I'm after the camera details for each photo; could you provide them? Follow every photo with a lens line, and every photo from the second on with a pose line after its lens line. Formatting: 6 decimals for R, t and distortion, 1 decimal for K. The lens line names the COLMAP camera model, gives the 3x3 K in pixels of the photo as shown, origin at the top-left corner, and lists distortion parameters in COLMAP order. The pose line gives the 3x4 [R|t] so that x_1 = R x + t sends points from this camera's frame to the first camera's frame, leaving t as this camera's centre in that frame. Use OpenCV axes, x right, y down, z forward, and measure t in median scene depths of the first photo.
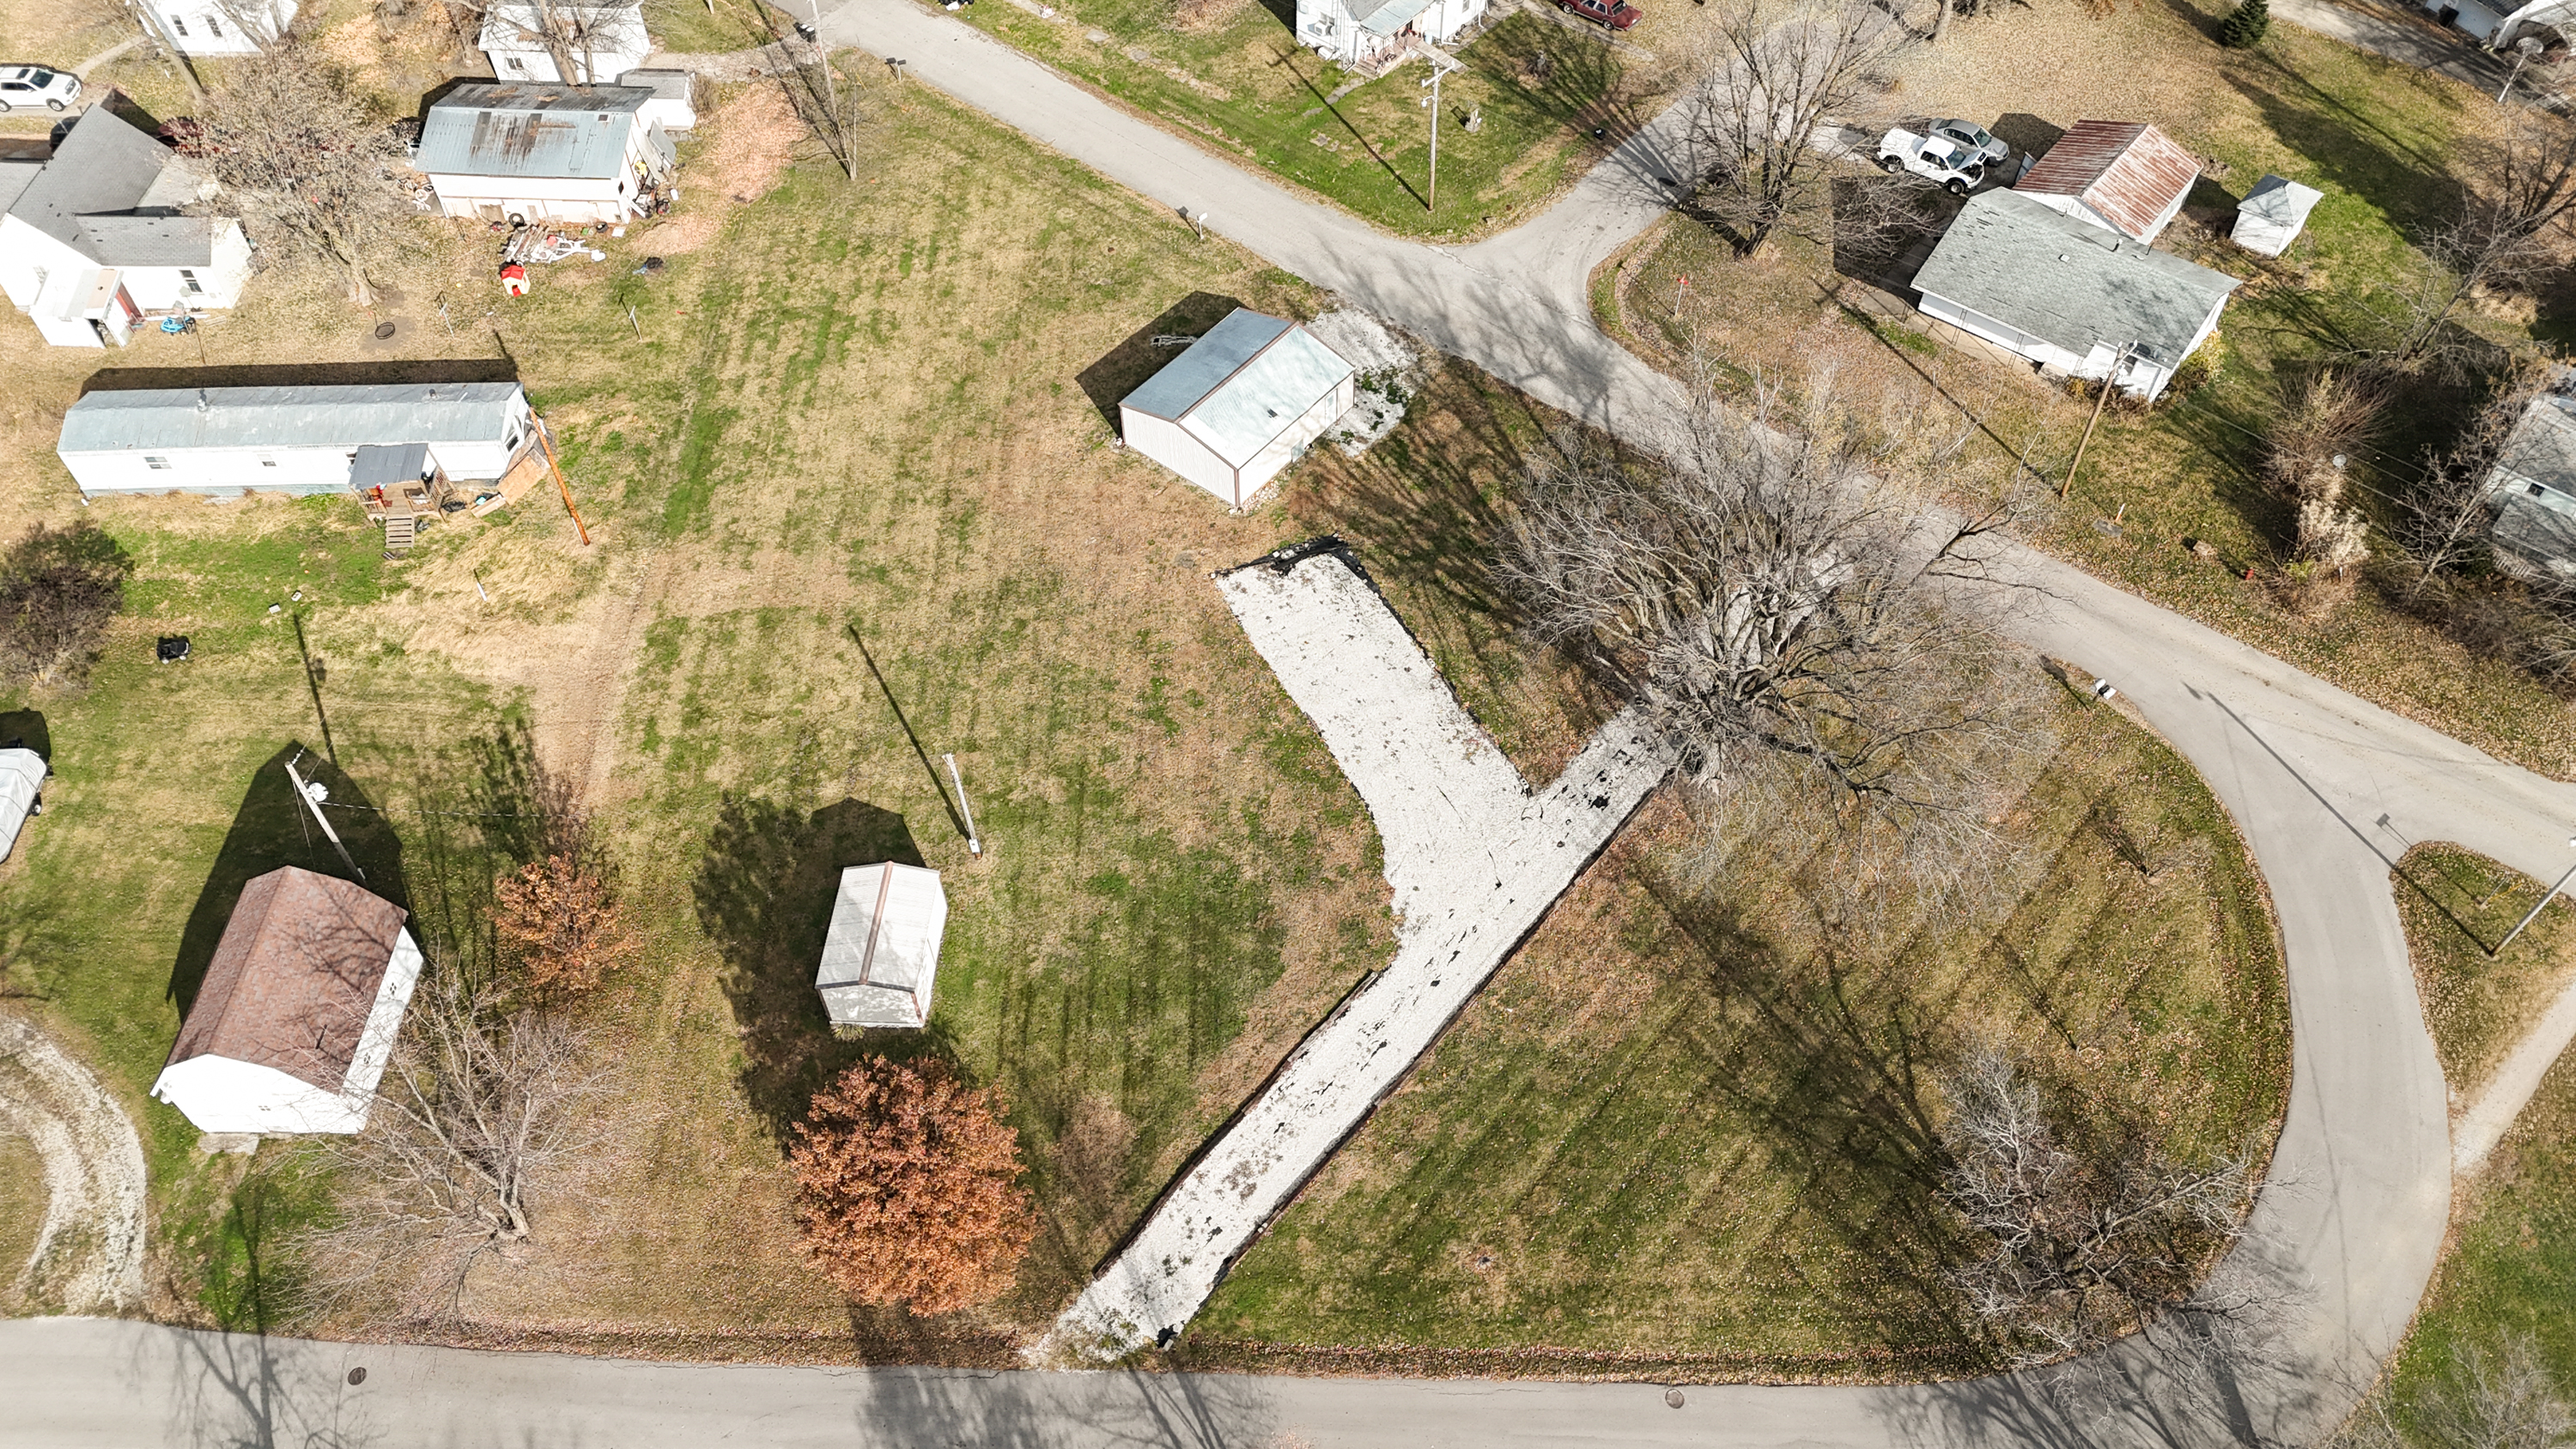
lens RADIAL K [[1882.9, 0, 1295.3], [0, 1882.9, 718.7], [0, 0, 1]] dist [0.084722, -0.086919]
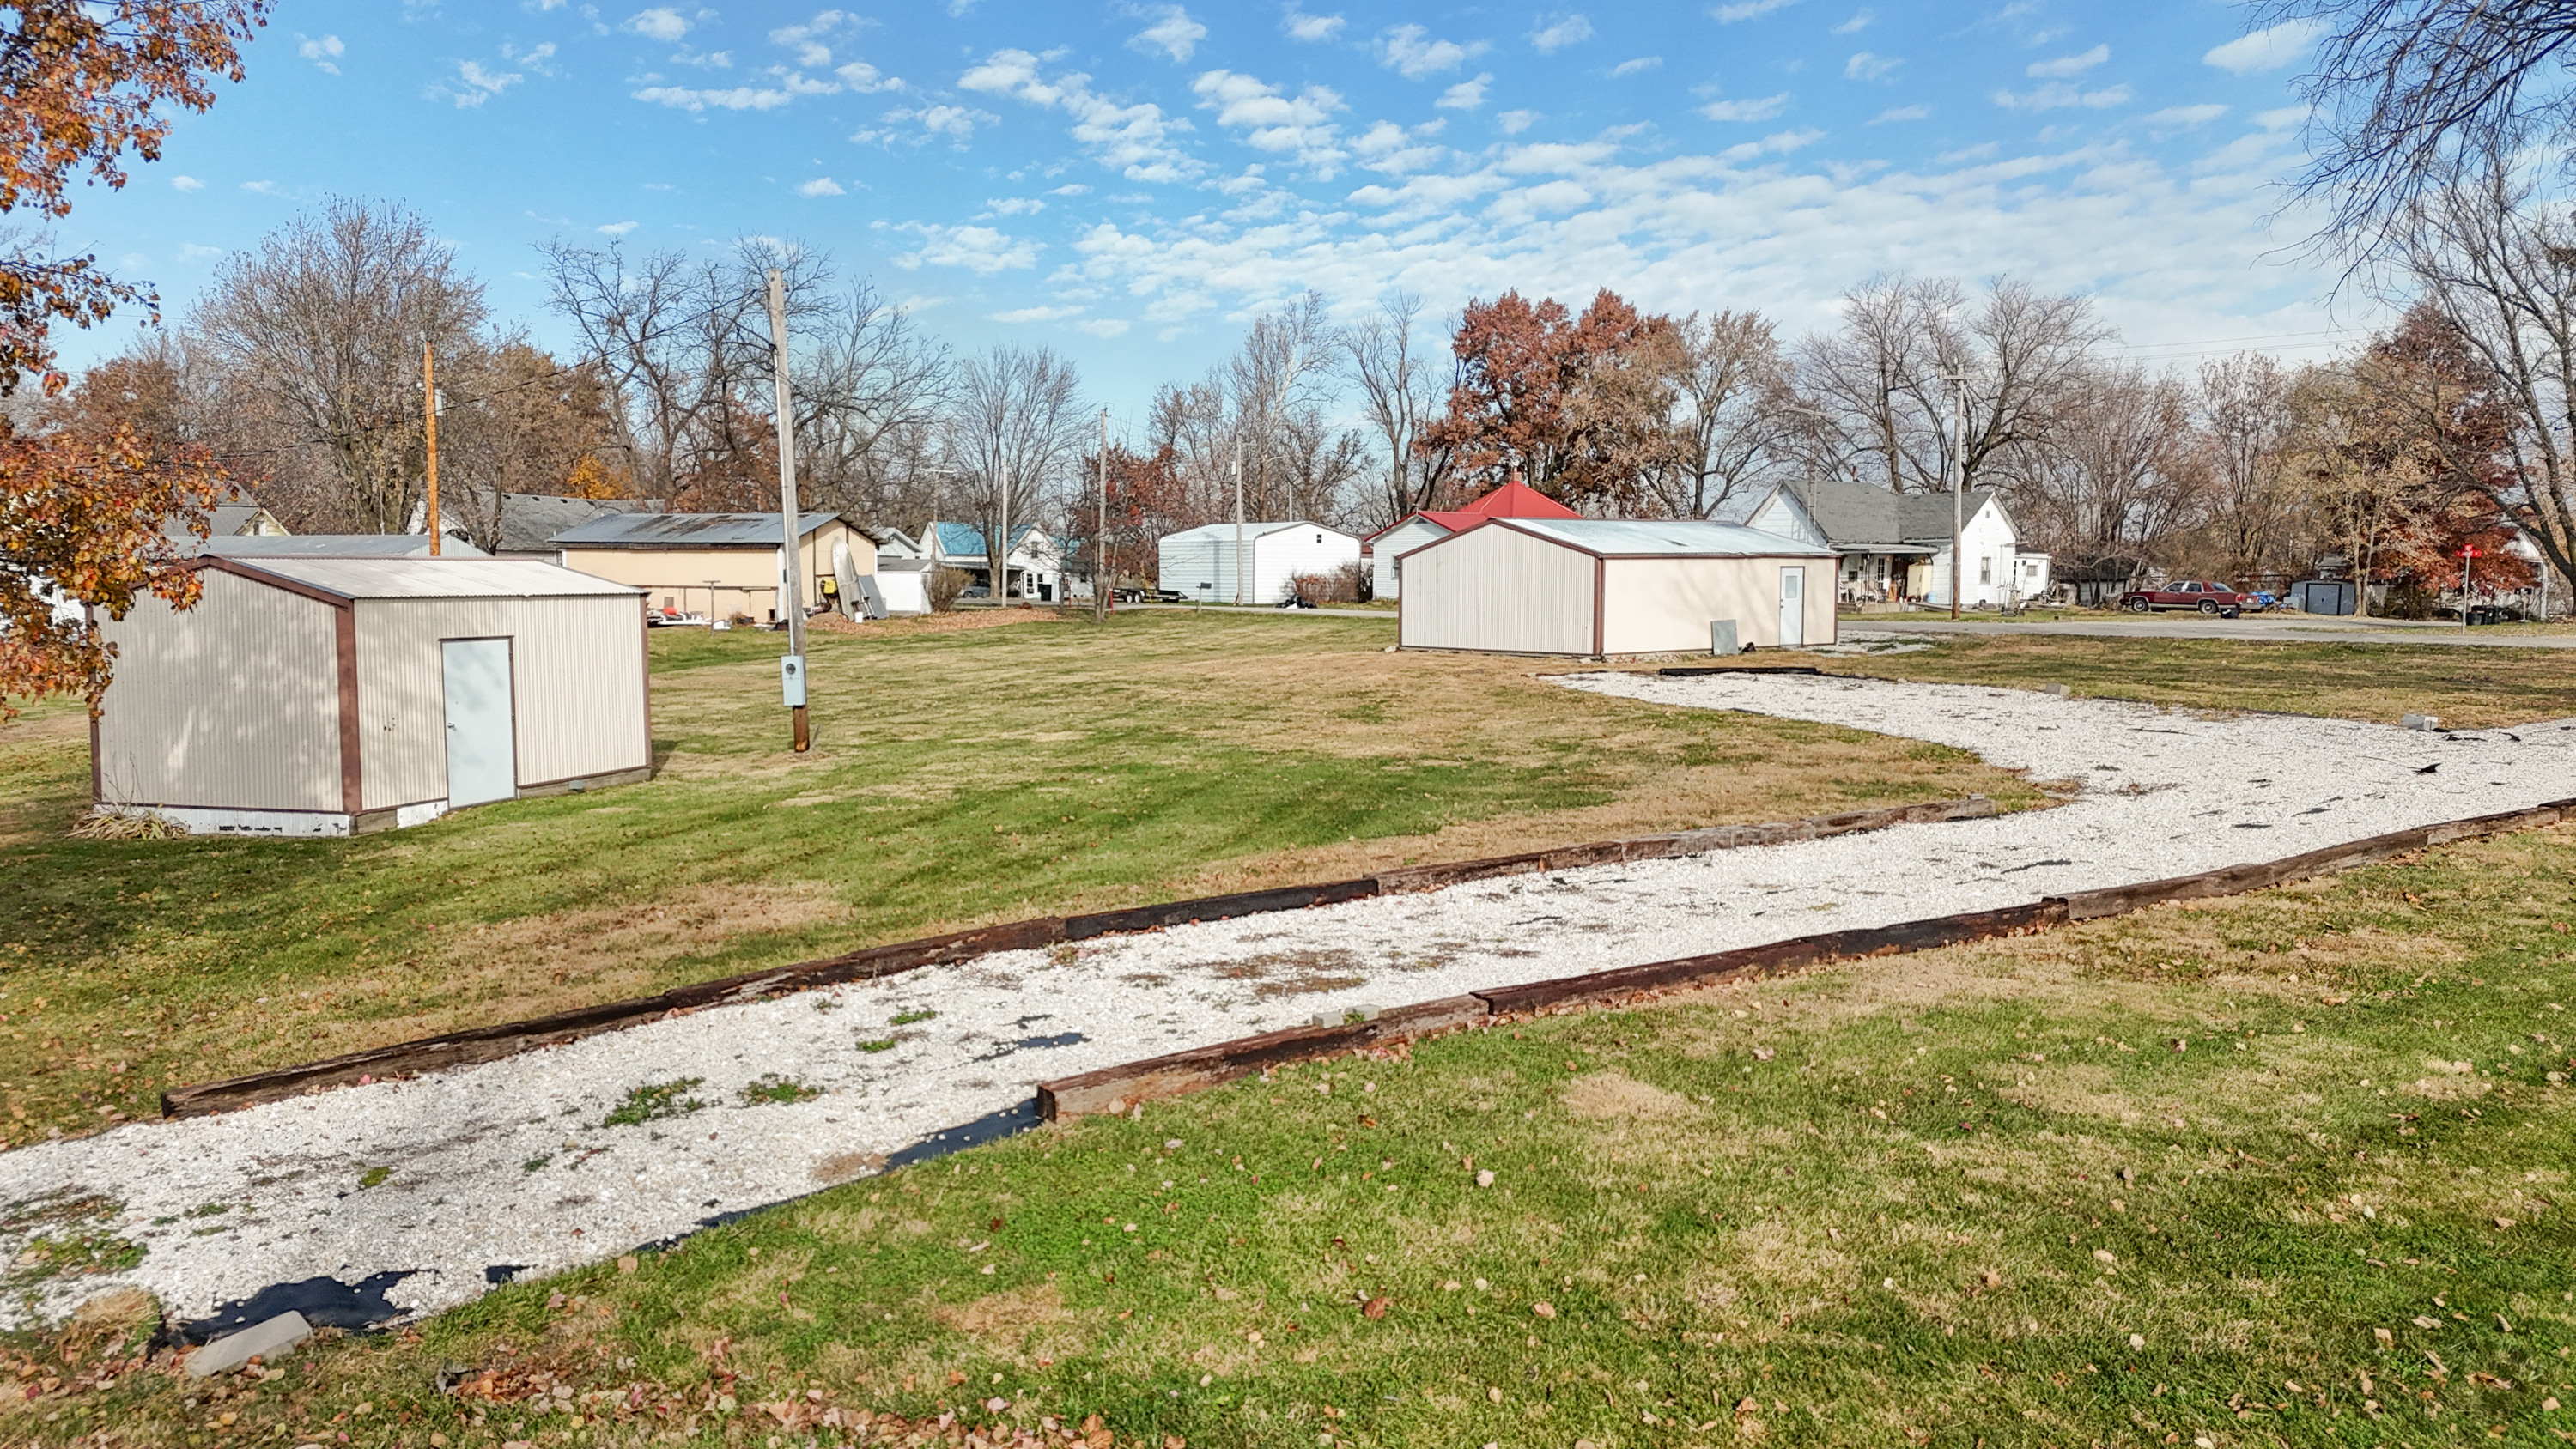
lens RADIAL K [[1882.9, 0, 1295.0], [0, 1882.9, 743.5], [0, 0, 1]] dist [0.084722, -0.086919]
pose [[0.971802, 0.028633, -0.234053, 0.010687], [-0.188113, 0.692634, -0.696327, 0.306432], [0.142175, 0.720721, 0.678489, 0.755805]]
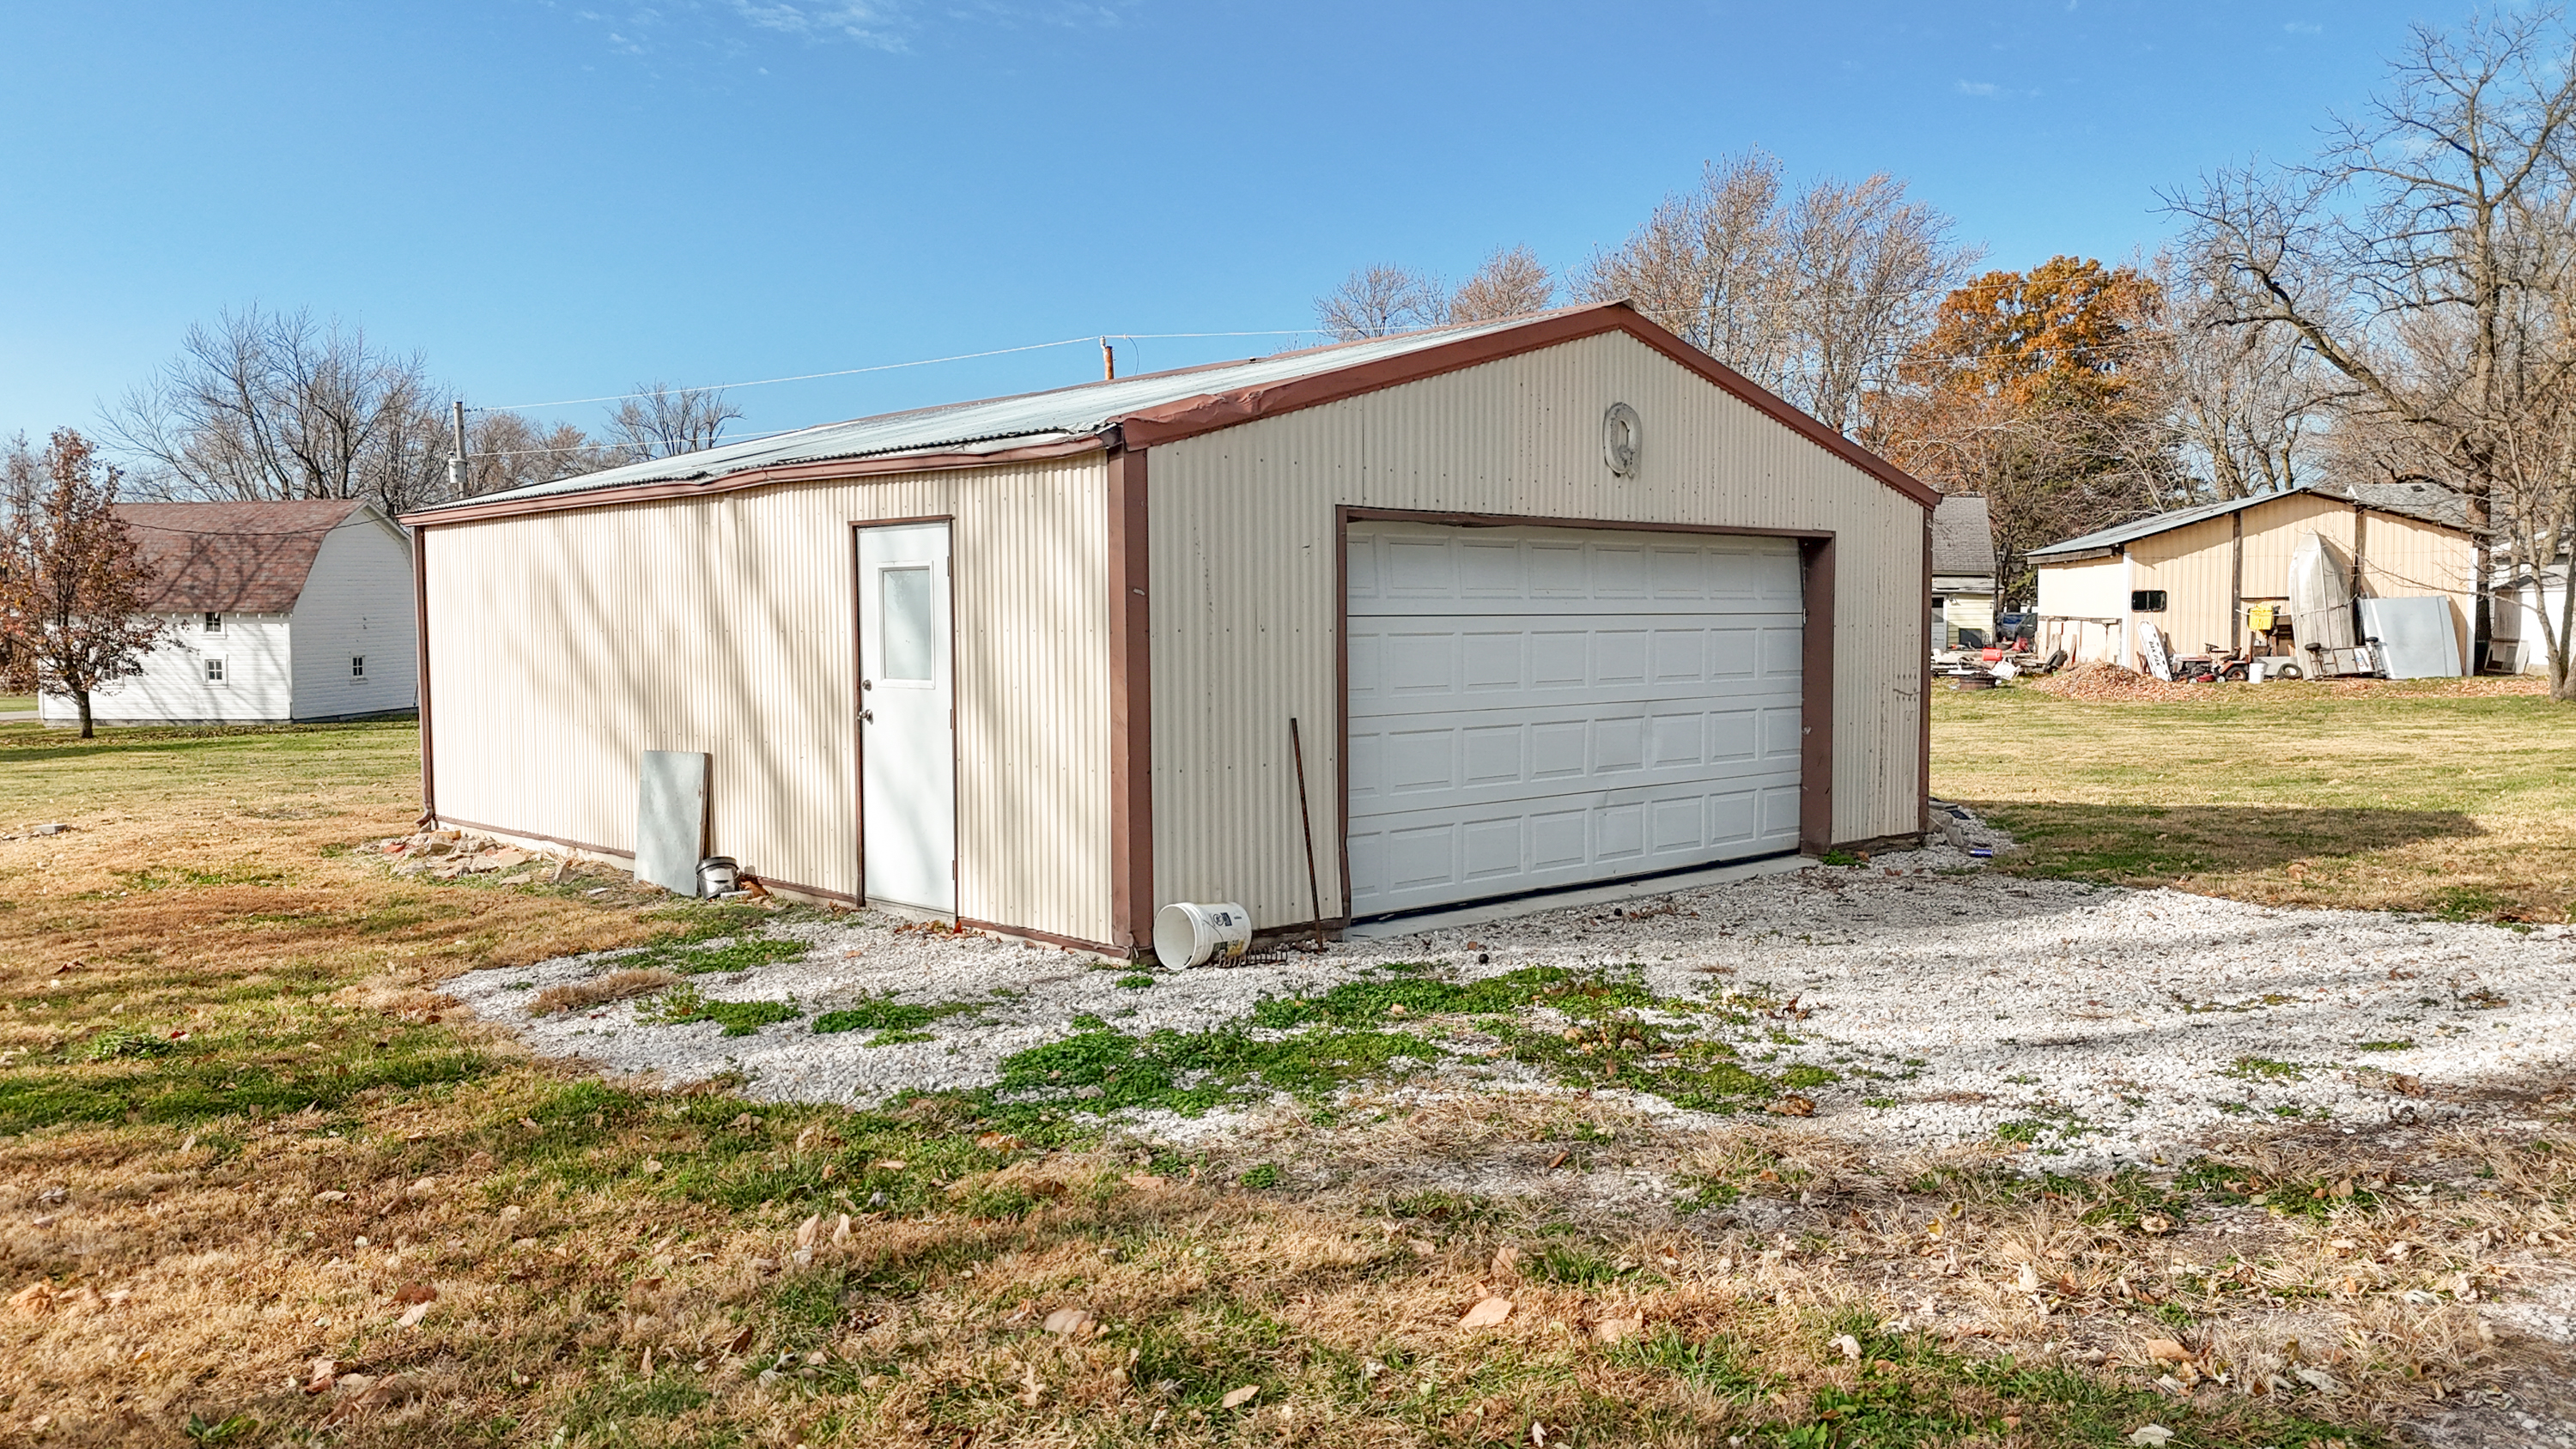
lens RADIAL K [[1882.9, 0, 1298.5], [0, 1882.9, 714.8], [0, 0, 1]] dist [0.084722, -0.086919]
pose [[-0.137426, 0.061067, -0.988628, 0.143218], [-0.768484, 0.623149, 0.145316, -0.230396], [0.624937, 0.779715, -0.038708, 1.192421]]
